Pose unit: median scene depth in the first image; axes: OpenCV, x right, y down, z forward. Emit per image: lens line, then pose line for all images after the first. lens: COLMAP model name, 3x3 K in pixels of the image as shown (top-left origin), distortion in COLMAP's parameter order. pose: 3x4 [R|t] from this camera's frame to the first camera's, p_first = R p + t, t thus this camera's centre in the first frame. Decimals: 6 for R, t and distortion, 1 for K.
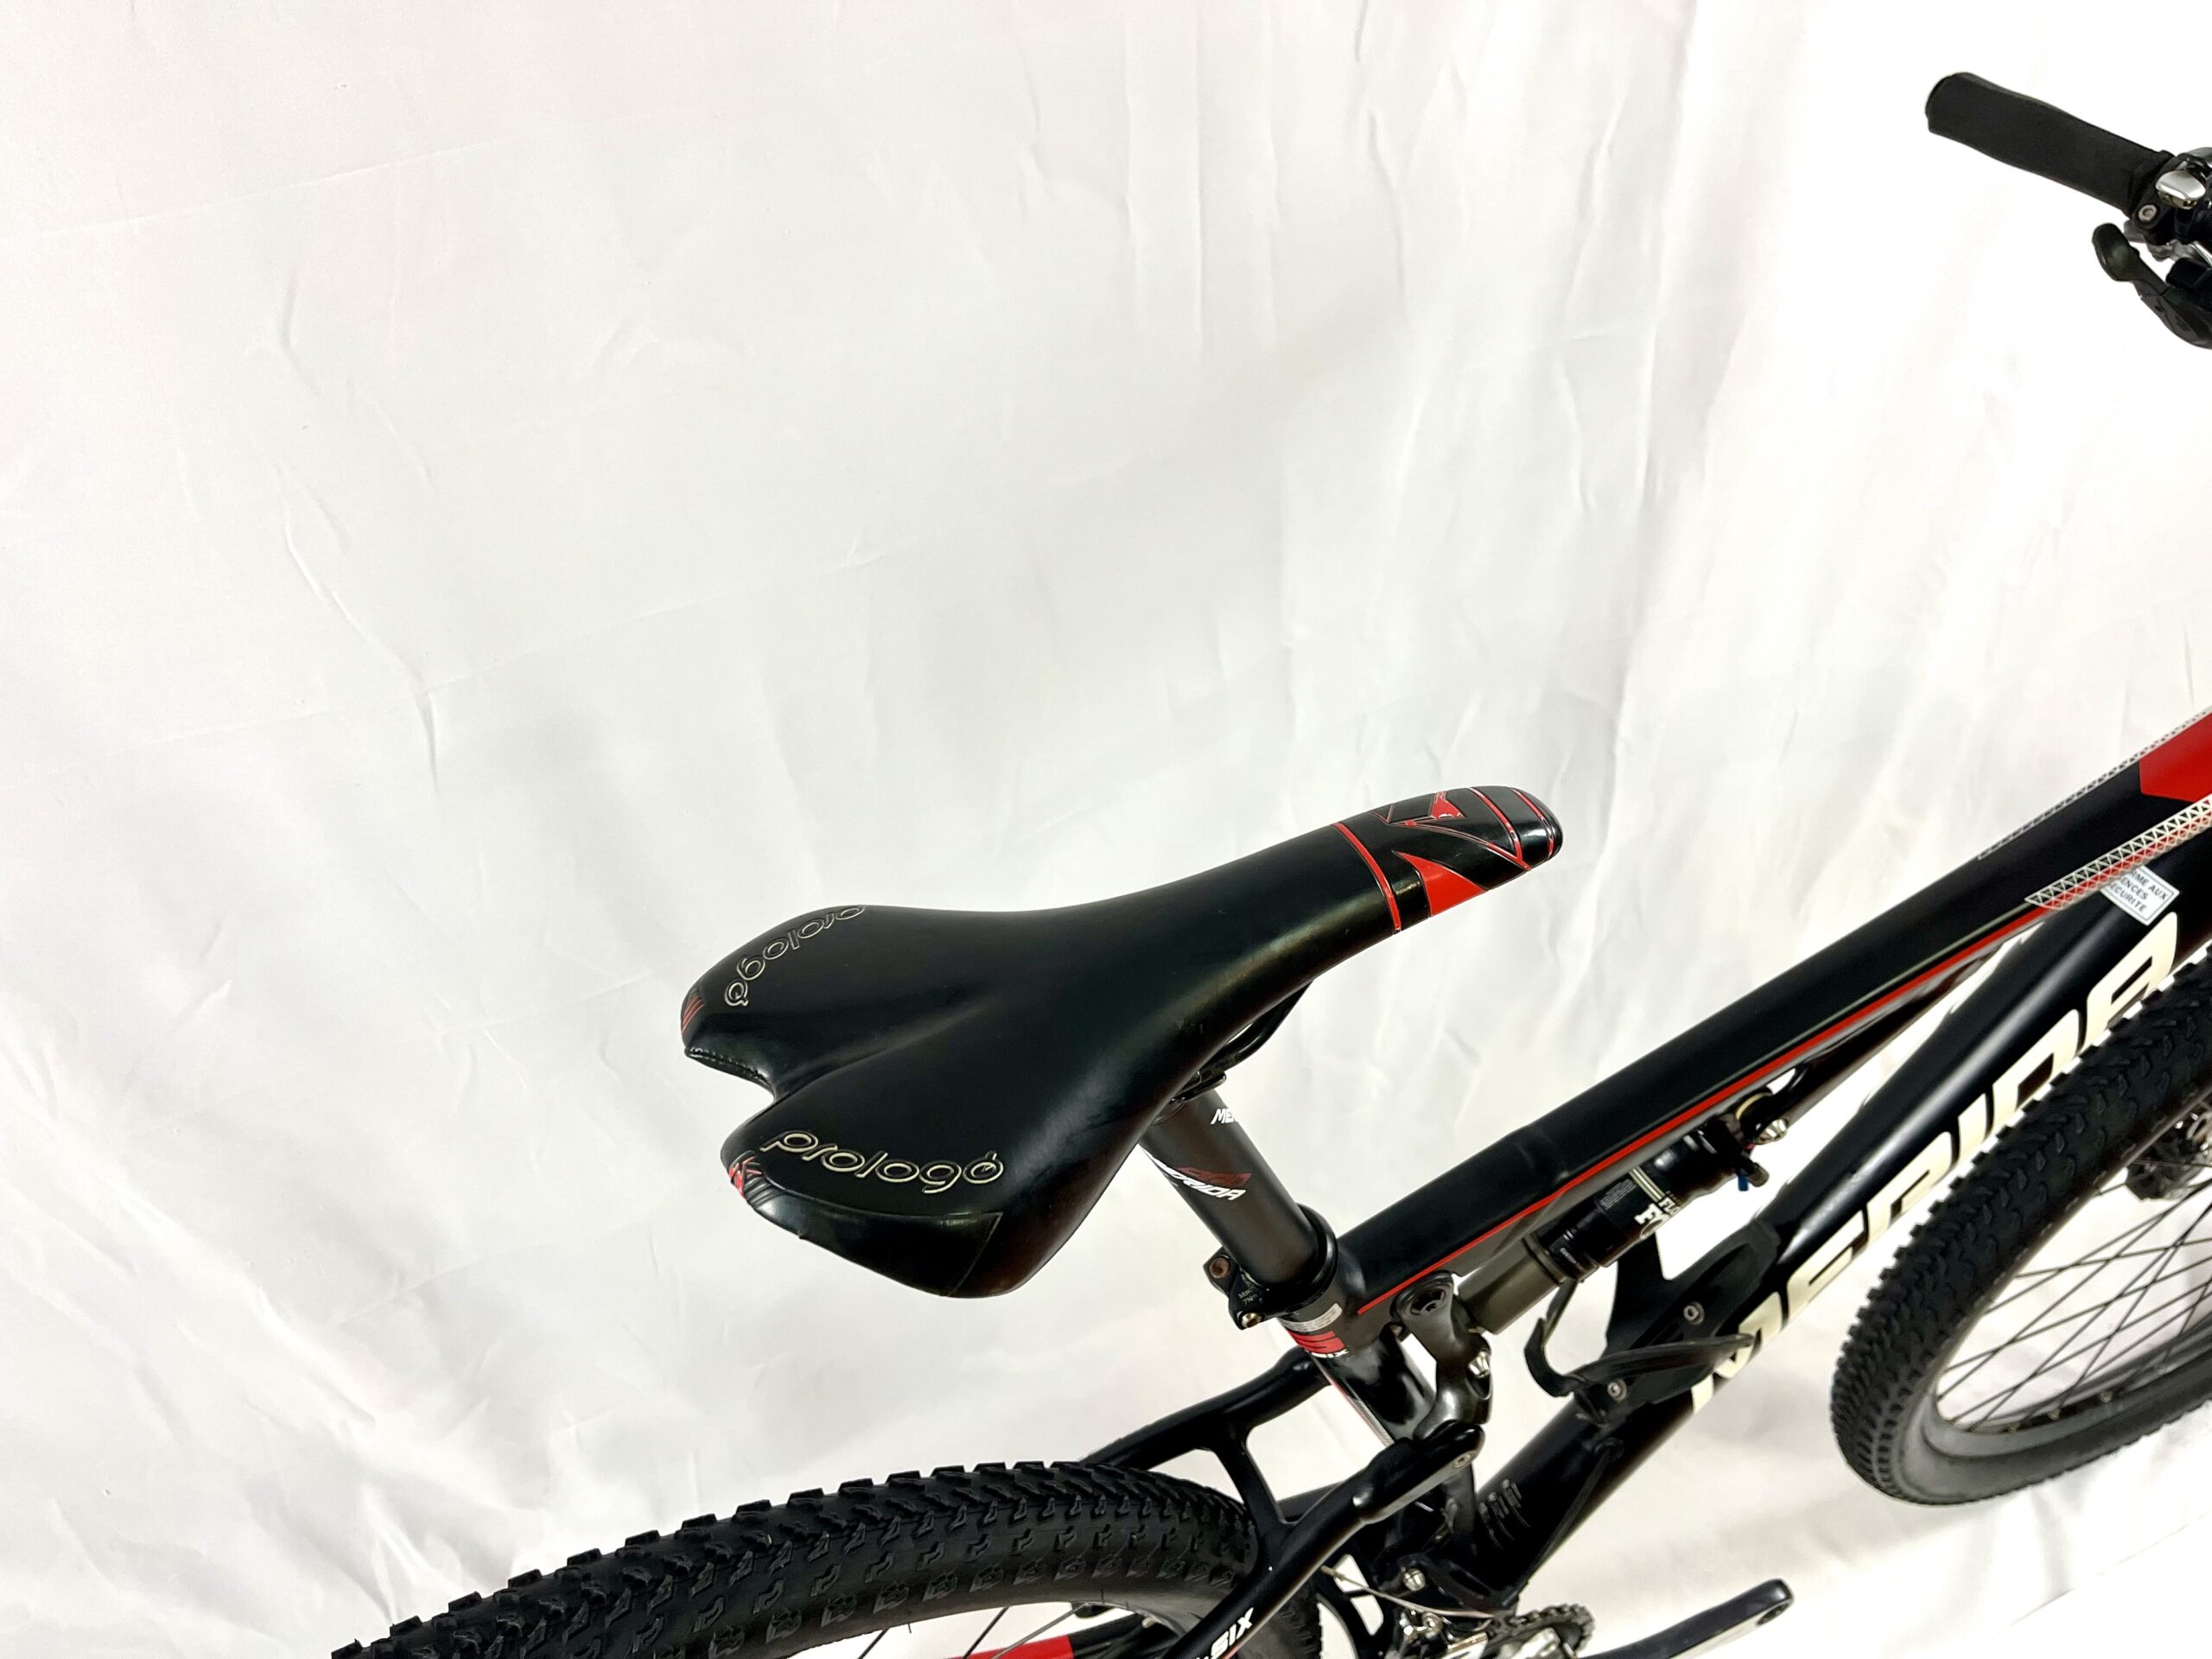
lens RADIAL K [[1709.0, 0, 1127.9], [0, 1709.0, 852.2], [0, 0, 1]] dist [0.057036, -0.103768]
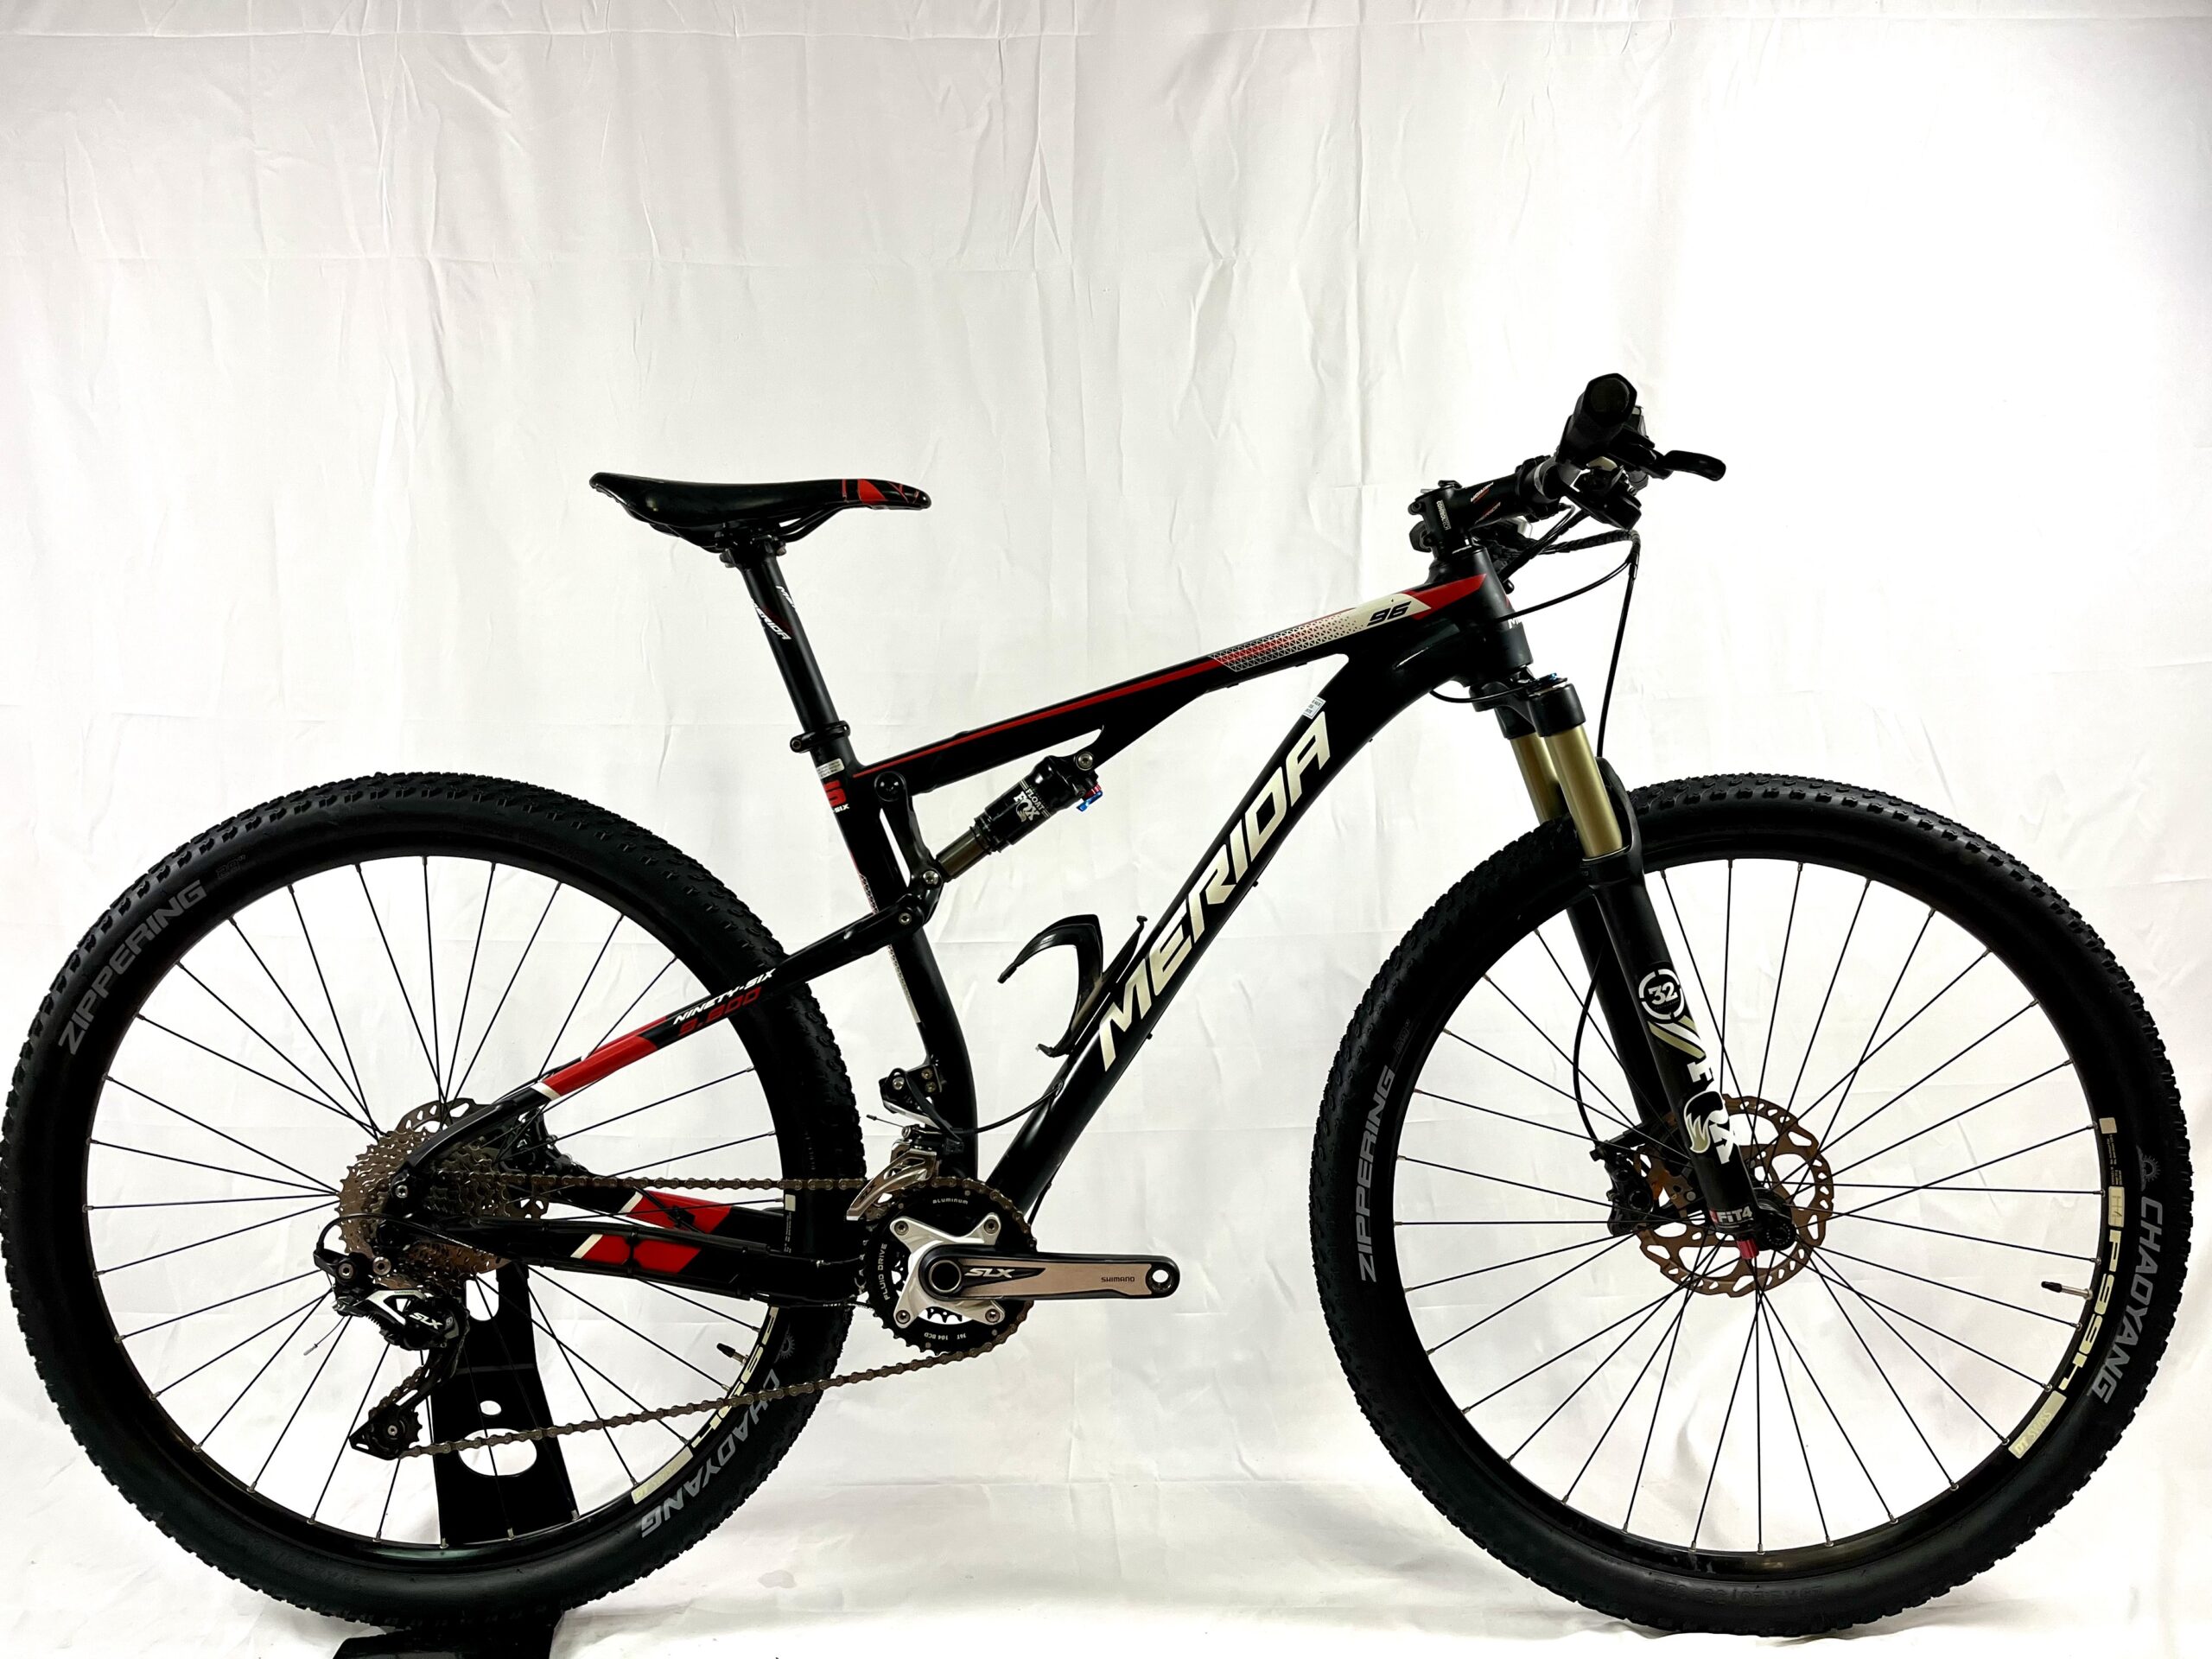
lens RADIAL K [[1709.0, 0, 1127.9], [0, 1709.0, 852.2], [0, 0, 1]] dist [0.057036, -0.103768]
pose [[0.918350, 0.067585, -0.389955, 1.089786], [-0.304143, 0.750985, -0.586104, 1.260306], [0.253239, 0.656851, 0.710223, -0.299381]]
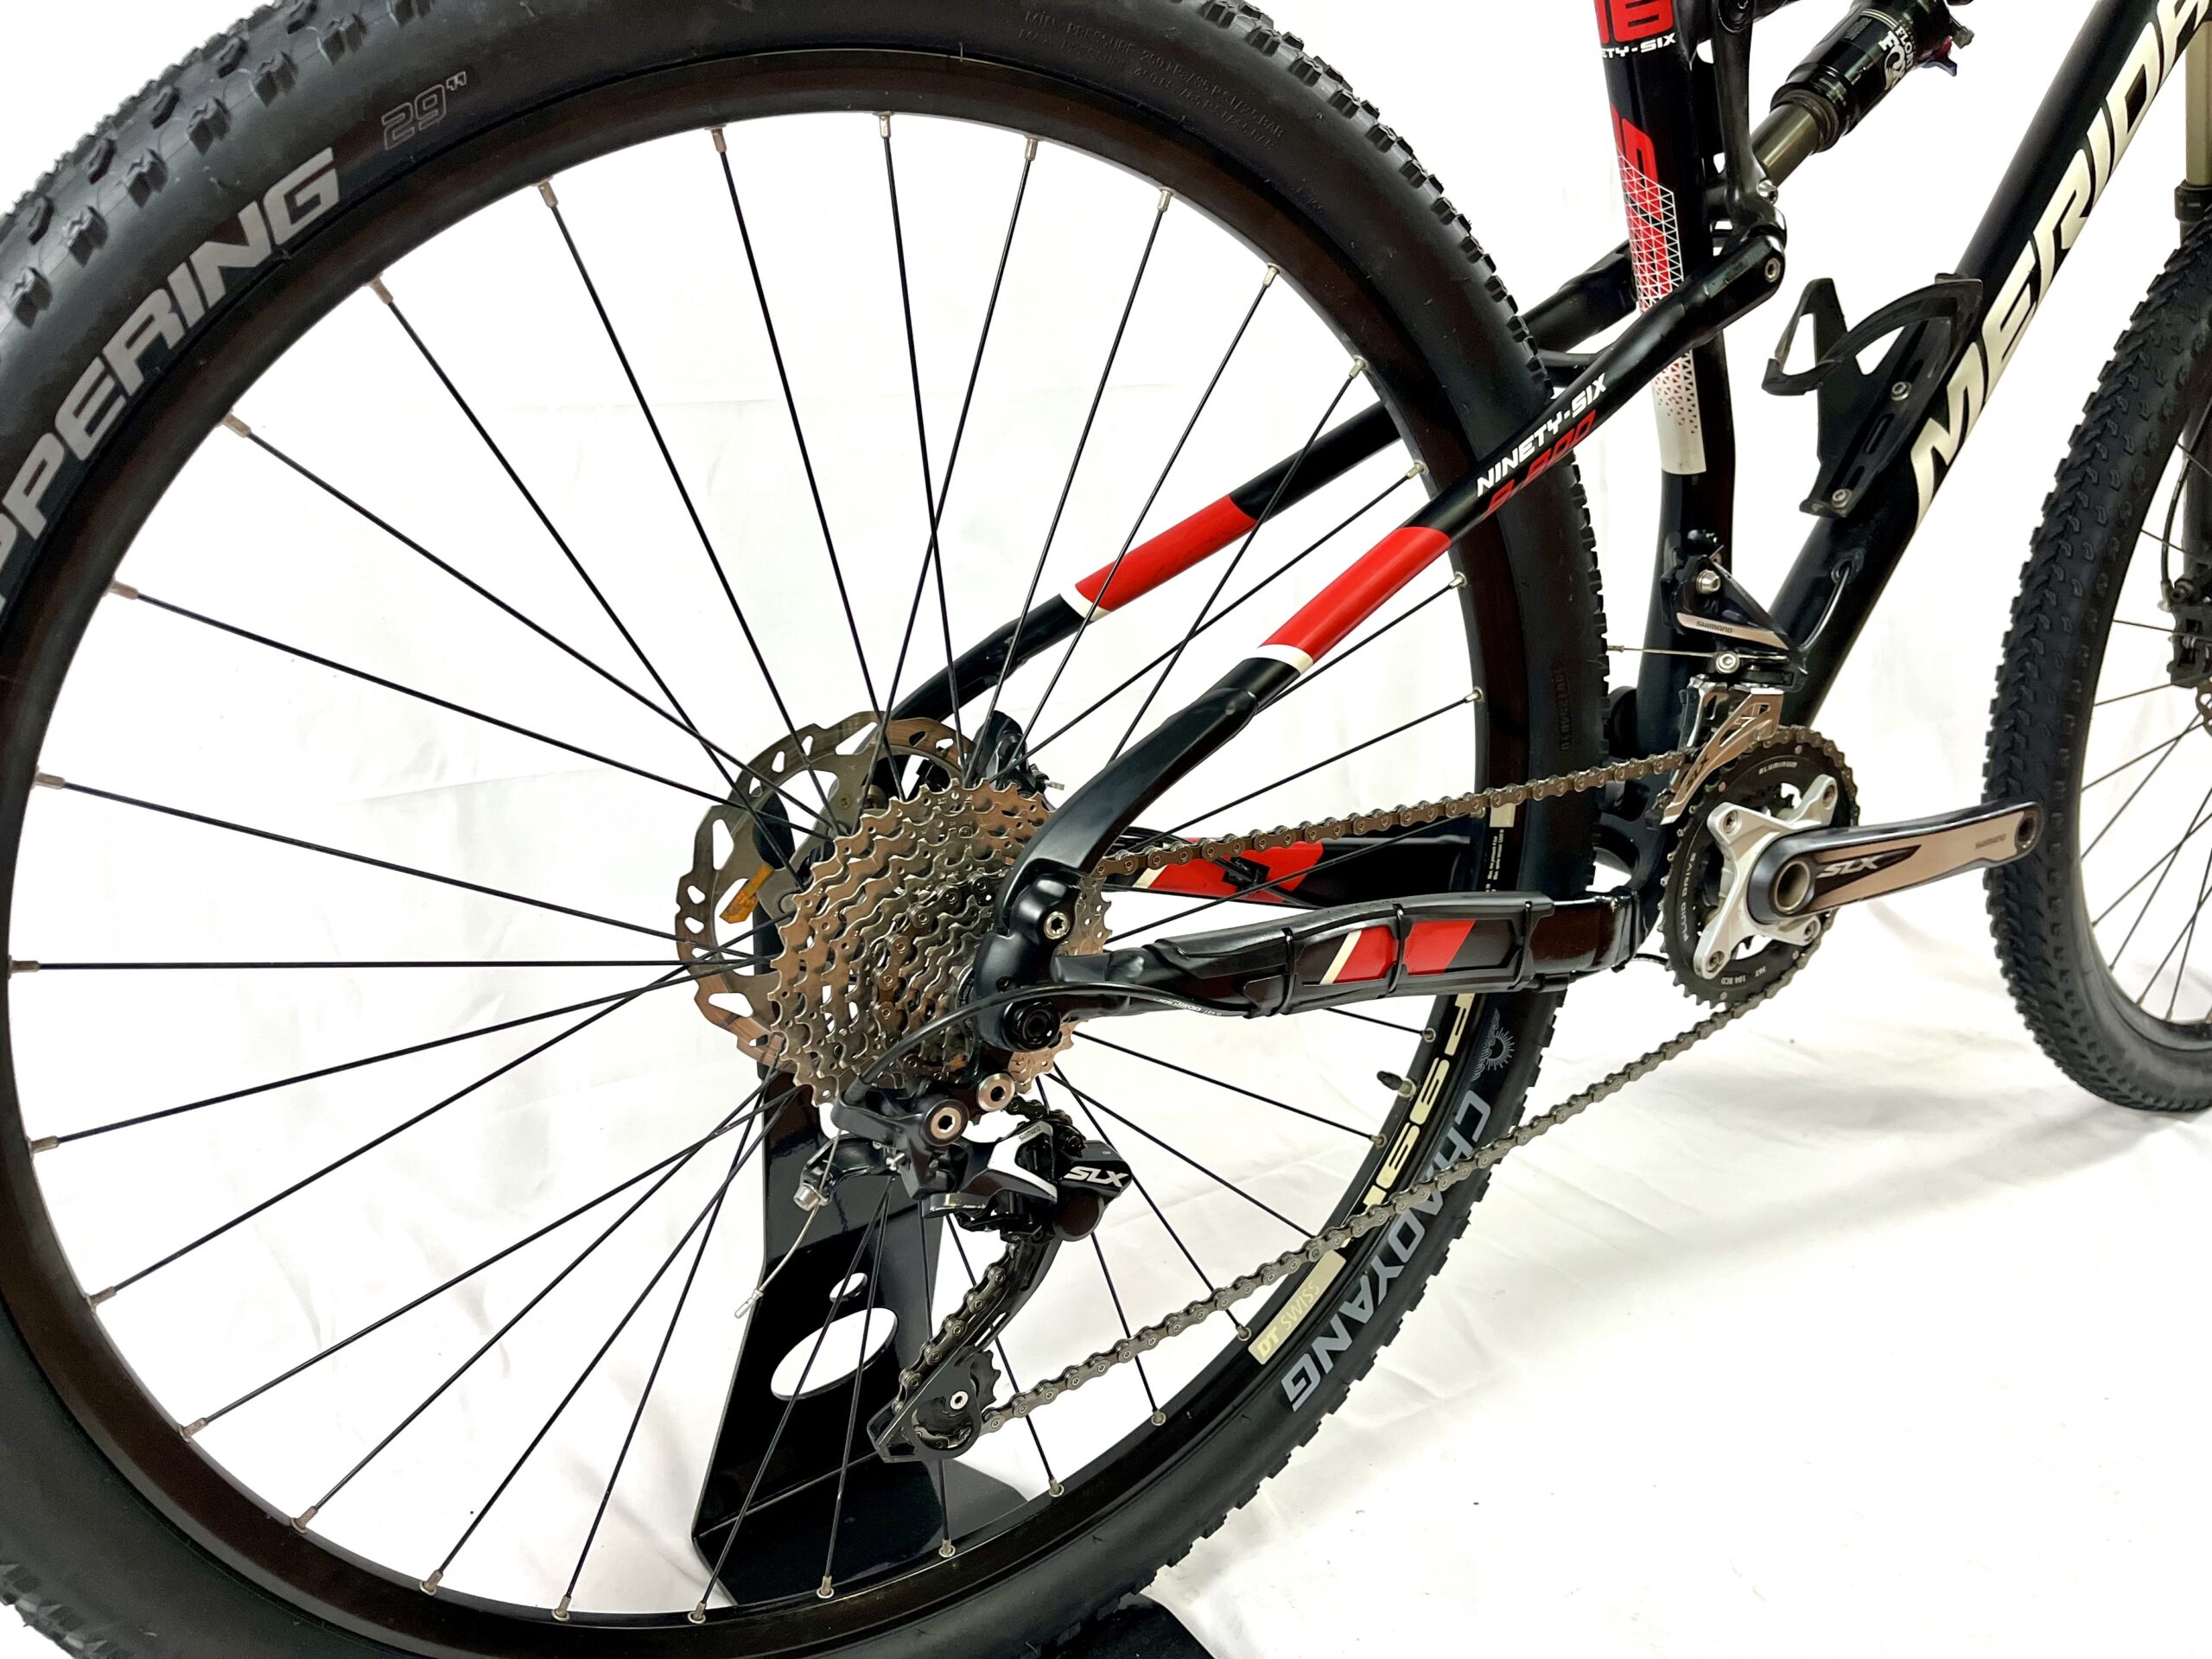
lens RADIAL K [[1709.0, 0, 1127.9], [0, 1709.0, 852.2], [0, 0, 1]] dist [0.057036, -0.103768]
pose [[0.985079, -0.004400, 0.172046, -0.343022], [0.076284, 0.907270, -0.413571, 1.003788], [-0.154272, 0.420525, 0.894069, 0.288605]]
